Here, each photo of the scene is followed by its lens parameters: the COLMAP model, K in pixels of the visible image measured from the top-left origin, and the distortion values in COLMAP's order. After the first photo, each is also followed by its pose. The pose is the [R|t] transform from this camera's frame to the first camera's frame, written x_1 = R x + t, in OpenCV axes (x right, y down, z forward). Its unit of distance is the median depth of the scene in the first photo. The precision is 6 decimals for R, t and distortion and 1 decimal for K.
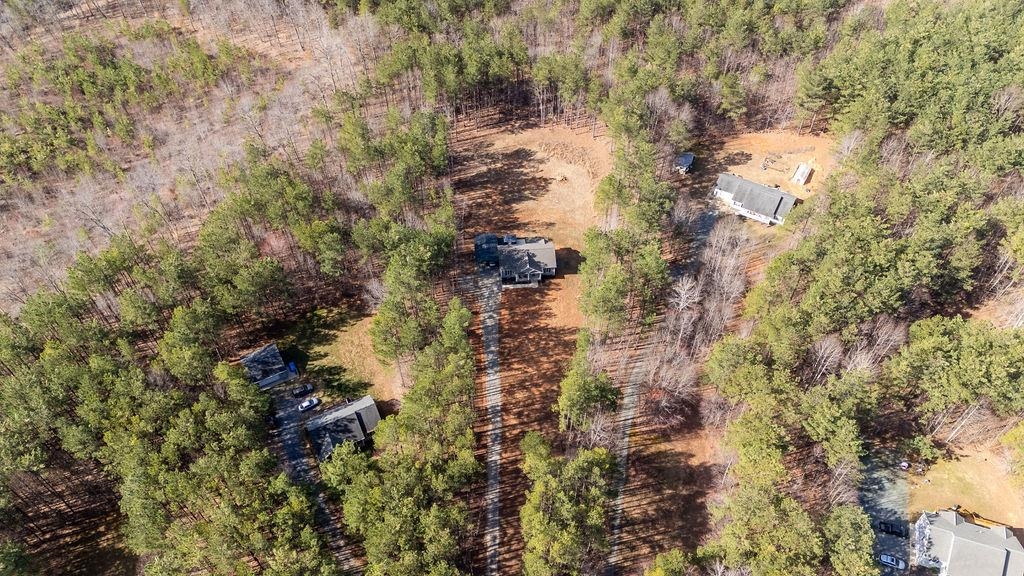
lens RADIAL K [[748.3, 0, 512.0], [0, 748.3, 288.0], [0, 0, 1]] dist [0.072016, -0.005902]
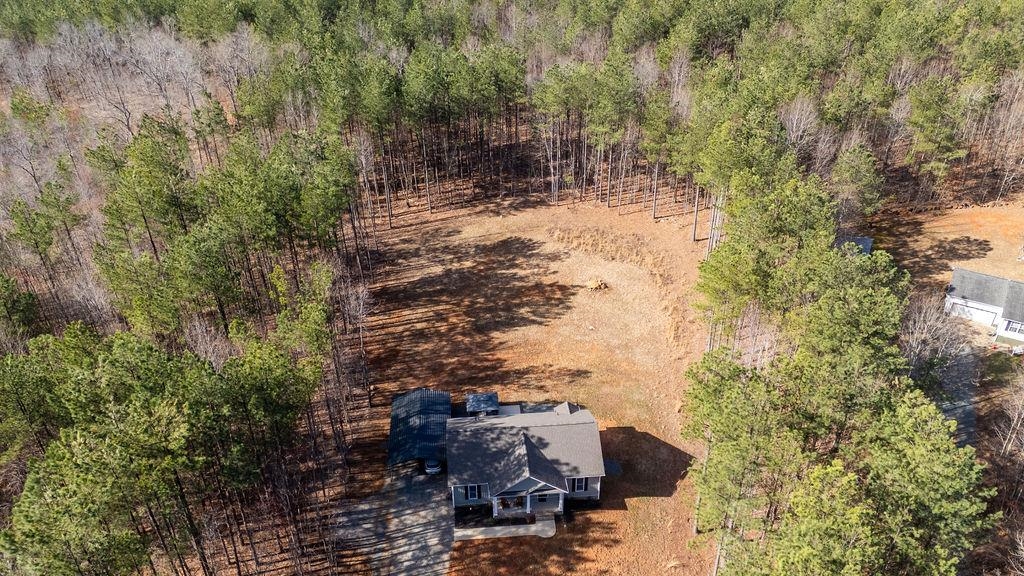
lens RADIAL K [[748.3, 0, 512.0], [0, 748.3, 288.0], [0, 0, 1]] dist [0.072016, -0.005902]
pose [[0.999978, -0.003151, -0.005790, 0.015611], [0.001443, 0.961676, -0.274186, -0.014603], [0.006432, 0.274171, 0.961659, 0.578539]]
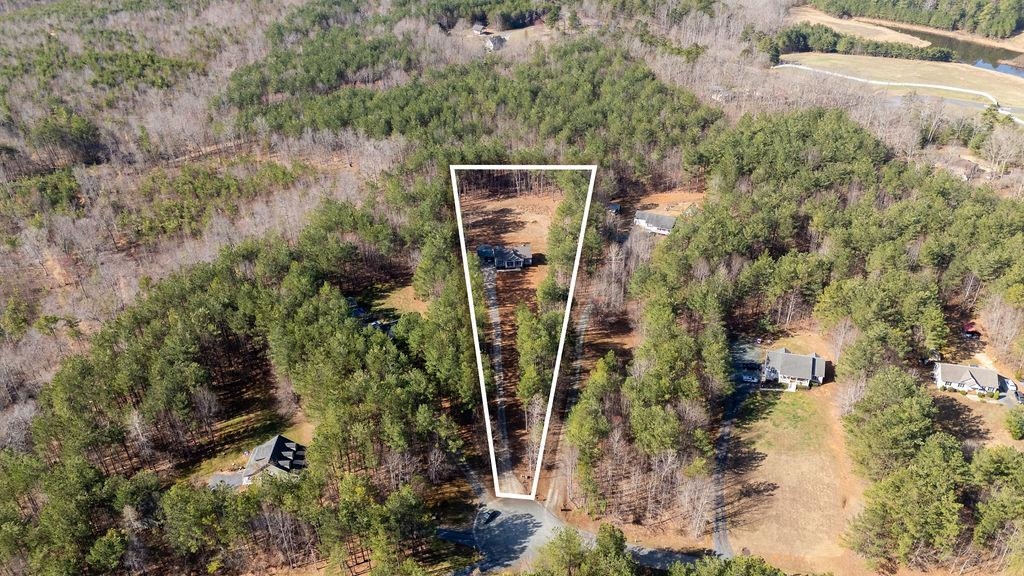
lens RADIAL K [[726.7, 0, 512.0], [0, 726.7, 288.0], [0, 0, 1]] dist [0.132287, -0.000985]
pose [[0.998792, -0.035888, 0.033552, -0.030632], [0.044115, 0.955699, -0.291021, 0.425957], [-0.021622, 0.292150, 0.956128, -0.362720]]
